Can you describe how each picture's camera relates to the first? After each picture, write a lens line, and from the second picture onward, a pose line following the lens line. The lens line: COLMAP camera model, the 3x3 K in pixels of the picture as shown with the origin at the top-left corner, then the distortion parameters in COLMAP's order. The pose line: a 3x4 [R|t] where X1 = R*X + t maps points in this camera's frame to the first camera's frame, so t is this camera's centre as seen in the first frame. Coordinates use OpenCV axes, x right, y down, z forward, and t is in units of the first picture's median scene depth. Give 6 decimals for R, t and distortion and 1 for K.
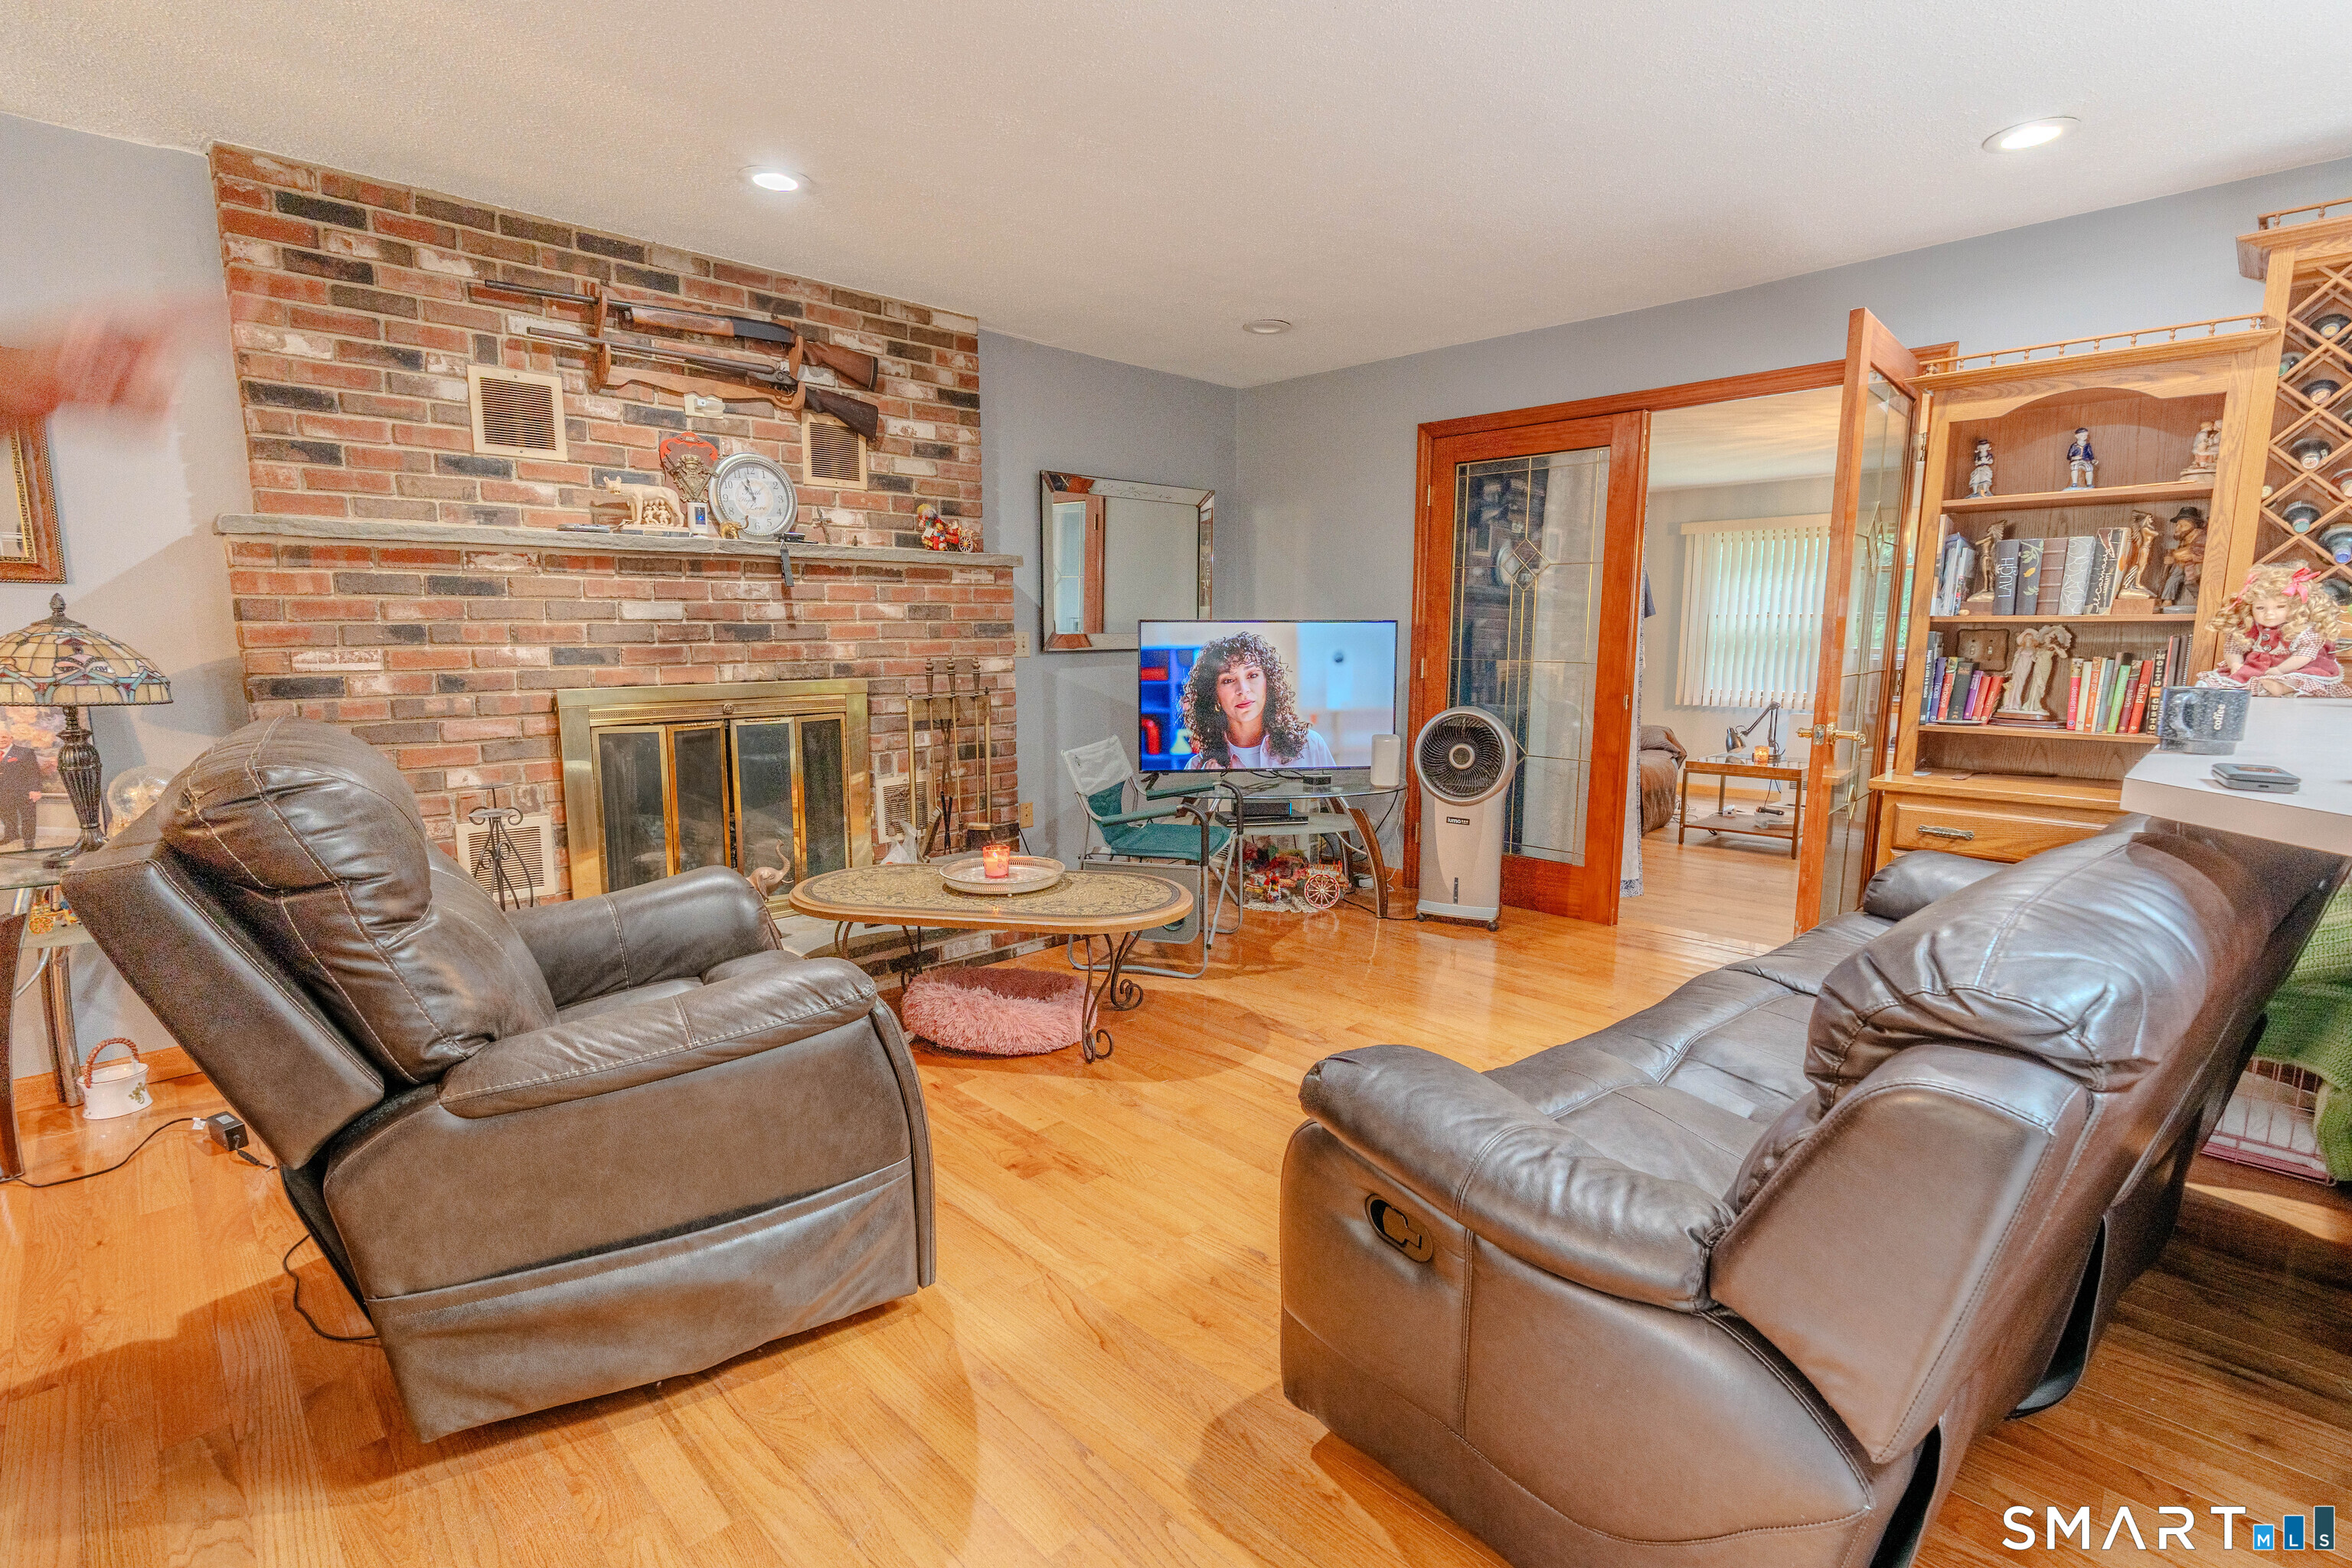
lens RADIAL K [[1076.5, 0, 1171.3], [0, 1076.5, 783.2], [0, 0, 1]] dist [-0.003475, 0.000938]
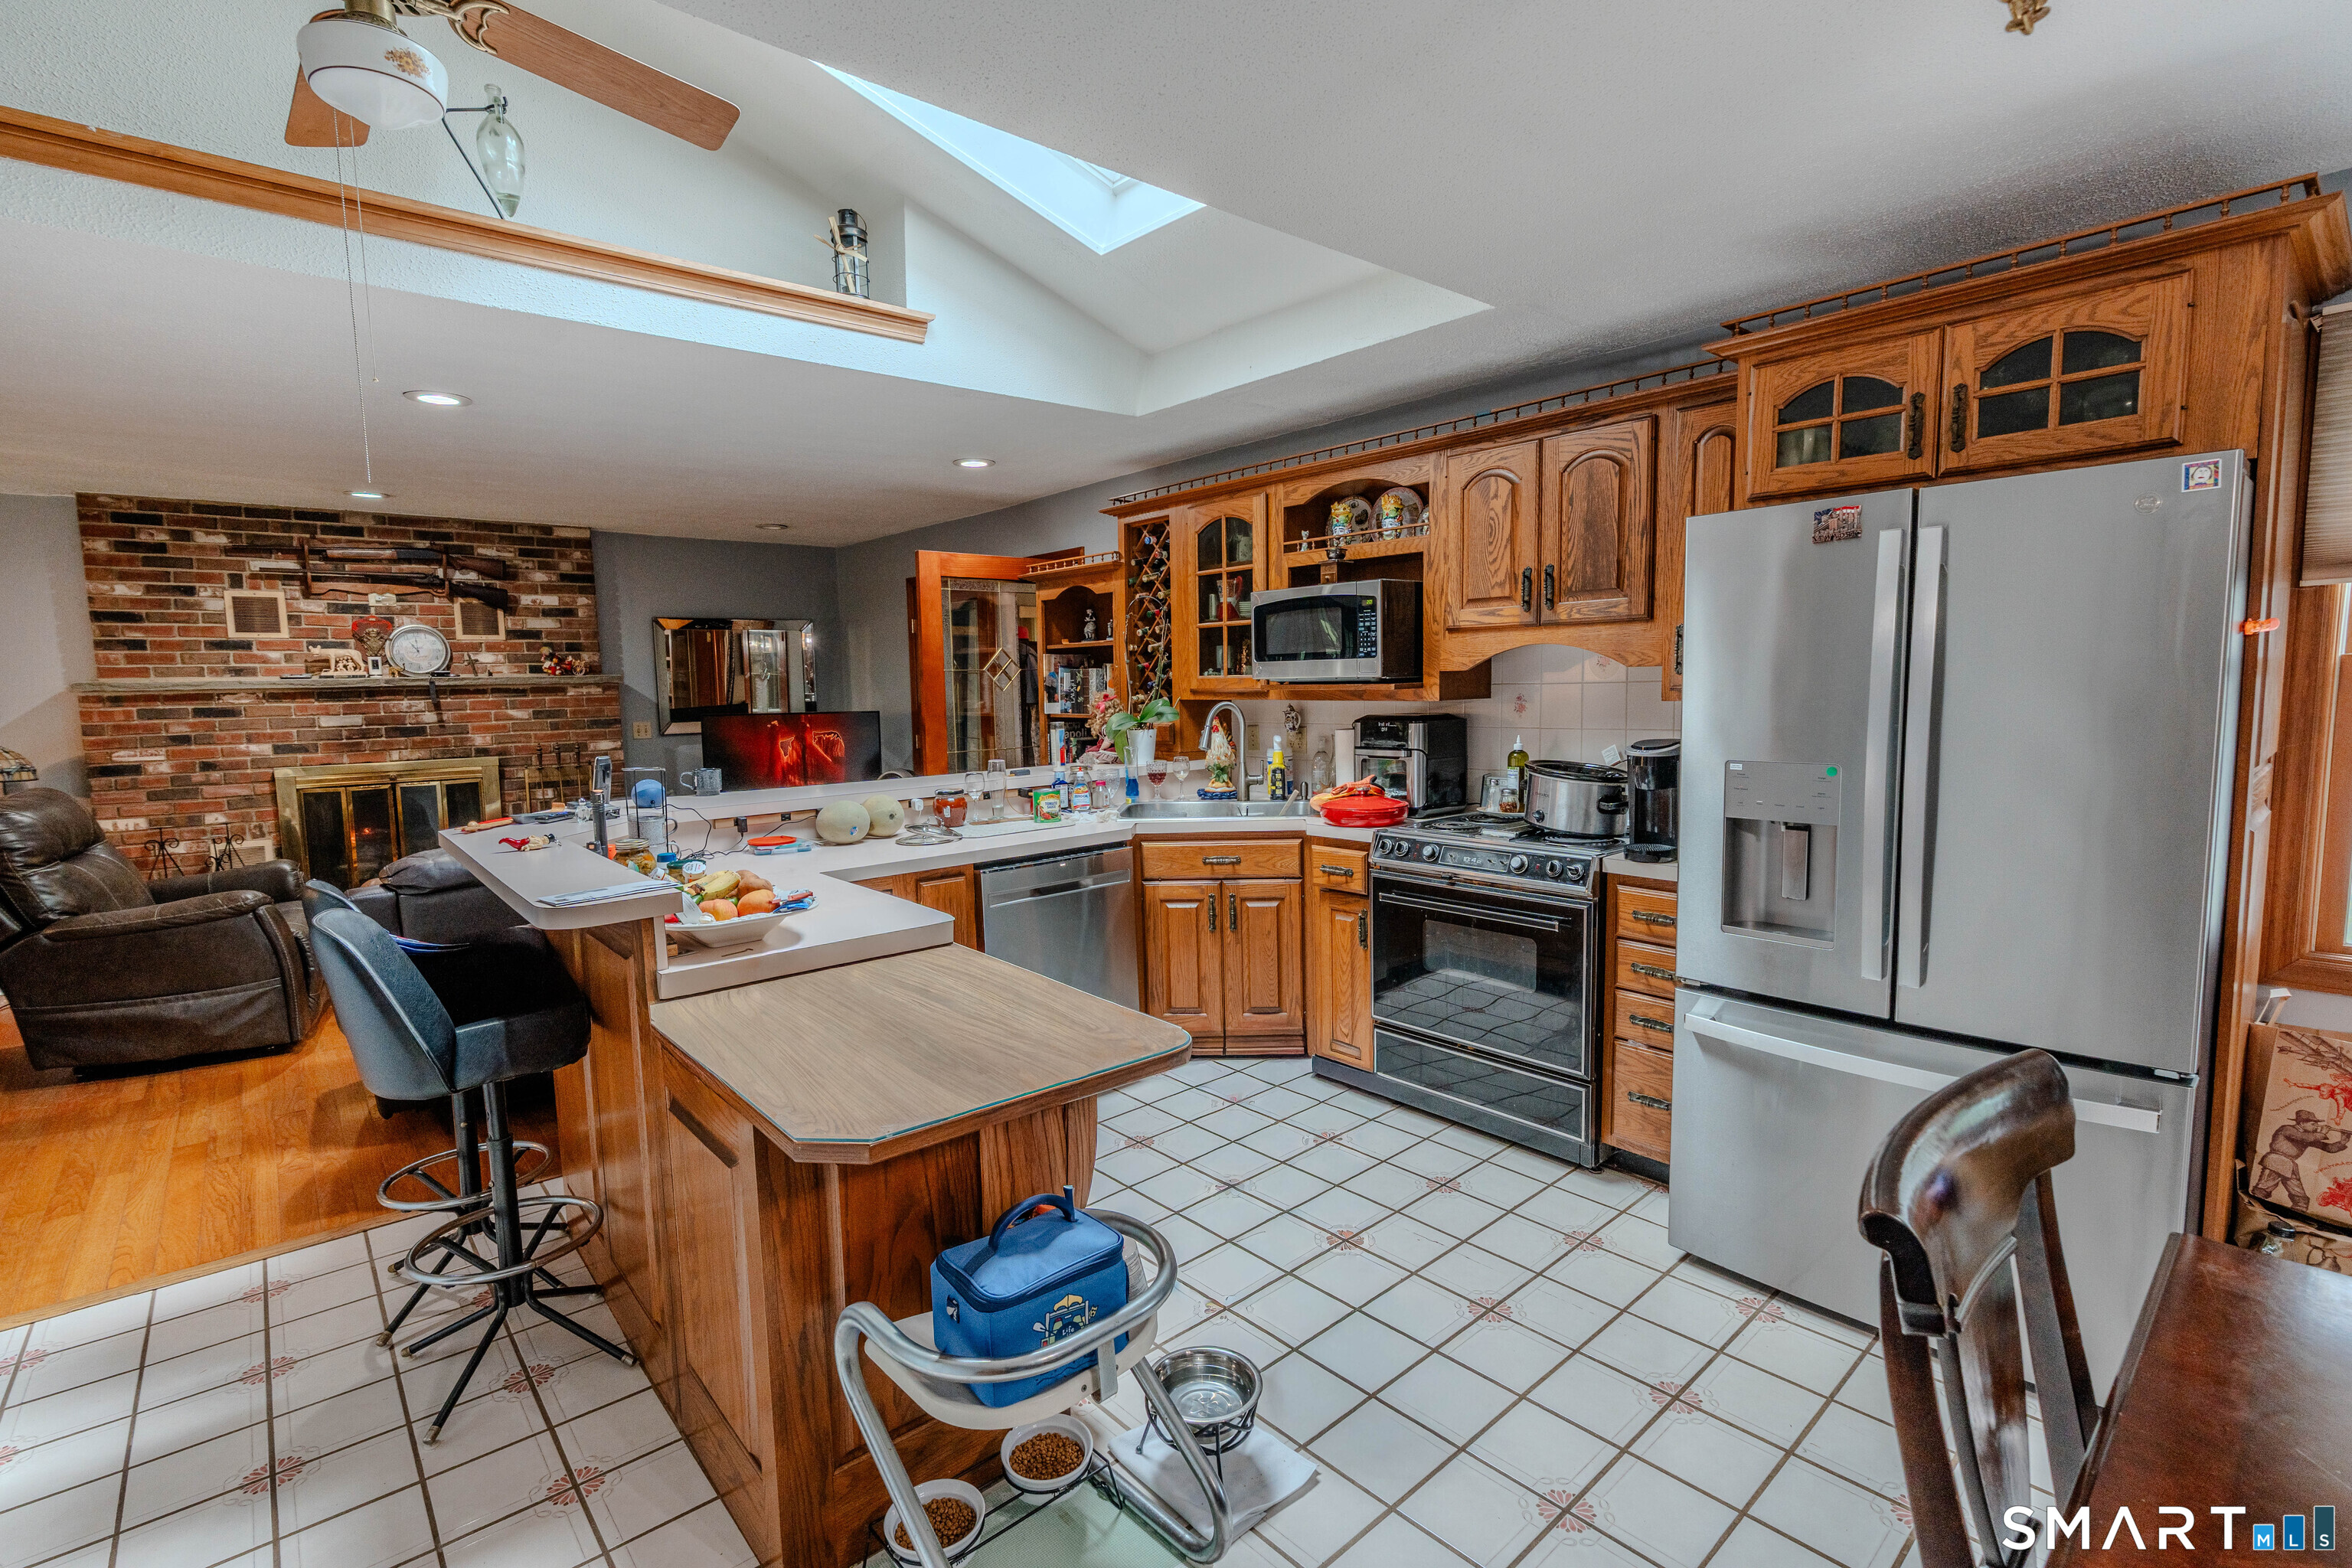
lens RADIAL K [[1076.5, 0, 1182.1], [0, 1076.5, 786.7], [0, 0, 1]] dist [-0.003475, 0.000938]
pose [[0.997573, -0.011834, -0.068615, 1.041621], [0.008822, 0.998991, -0.044034, 0.034236], [0.069066, 0.043322, 0.996671, -0.656774]]
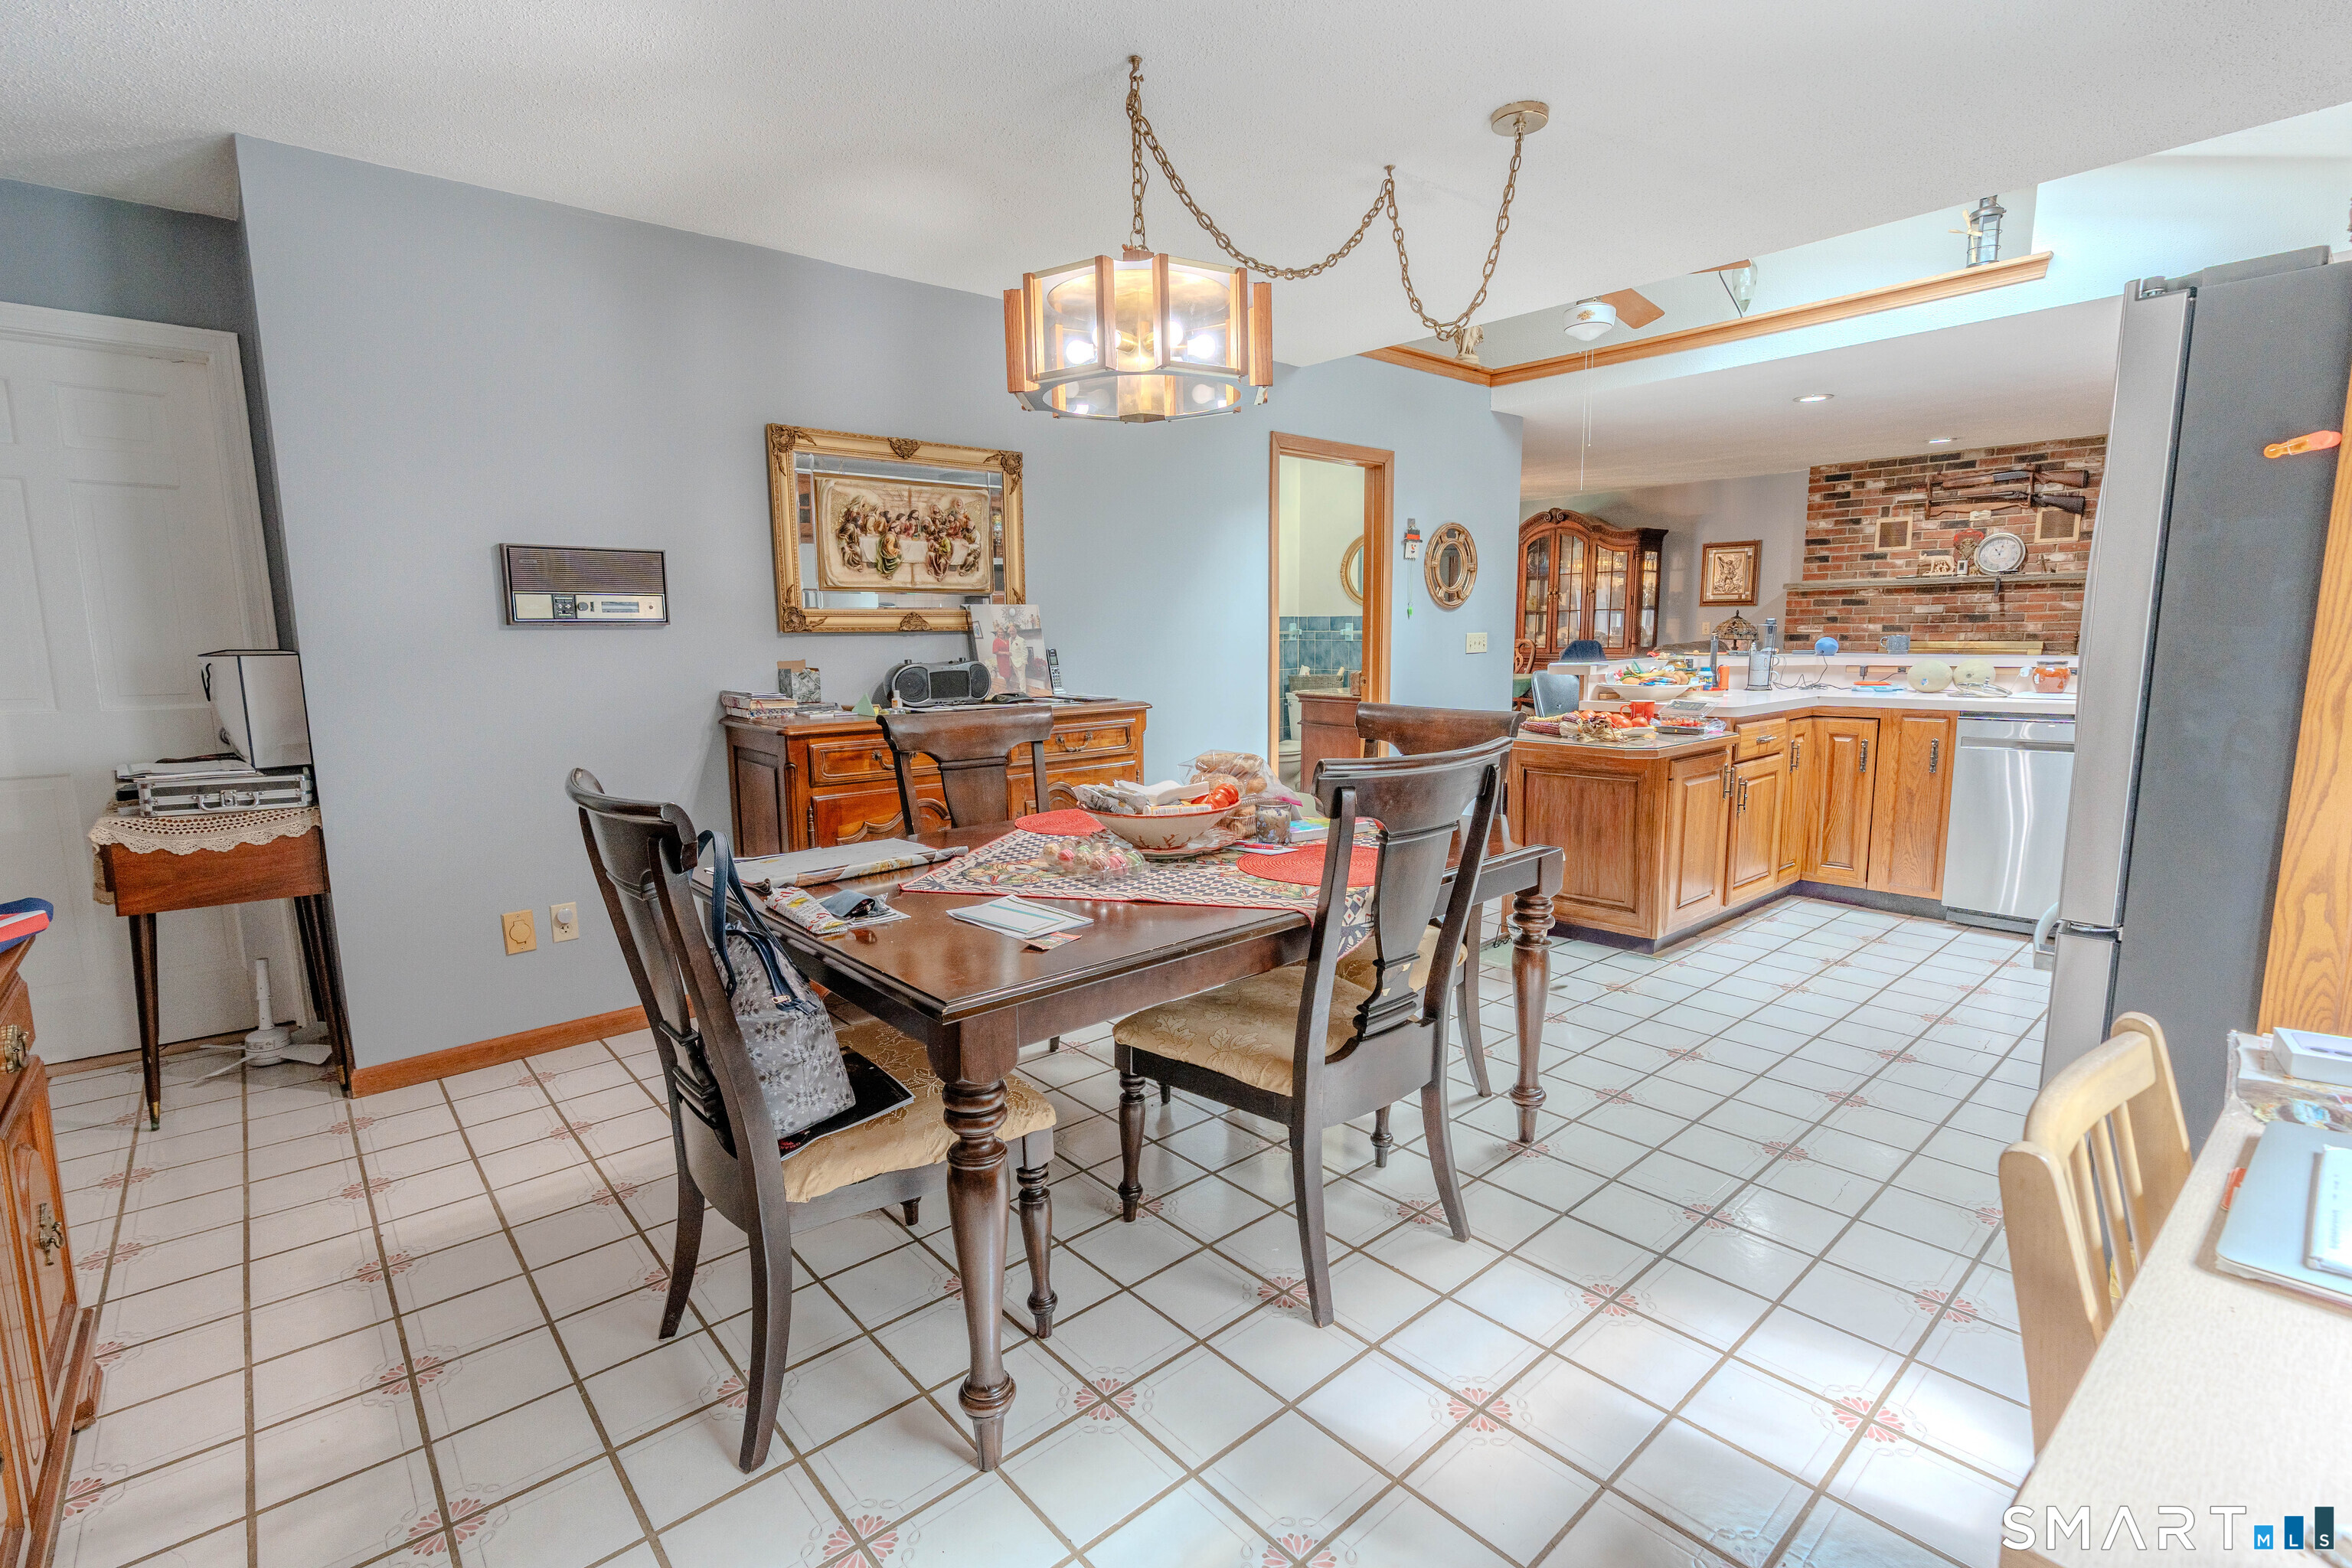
lens RADIAL K [[1076.5, 0, 1174.1], [0, 1076.5, 791.4], [0, 0, 1]] dist [-0.003475, 0.000938]
pose [[-0.067475, 0.153066, -0.985910, 2.149106], [-0.129046, 0.978523, 0.160751, 0.069807], [0.989340, 0.138074, -0.046273, -0.505697]]
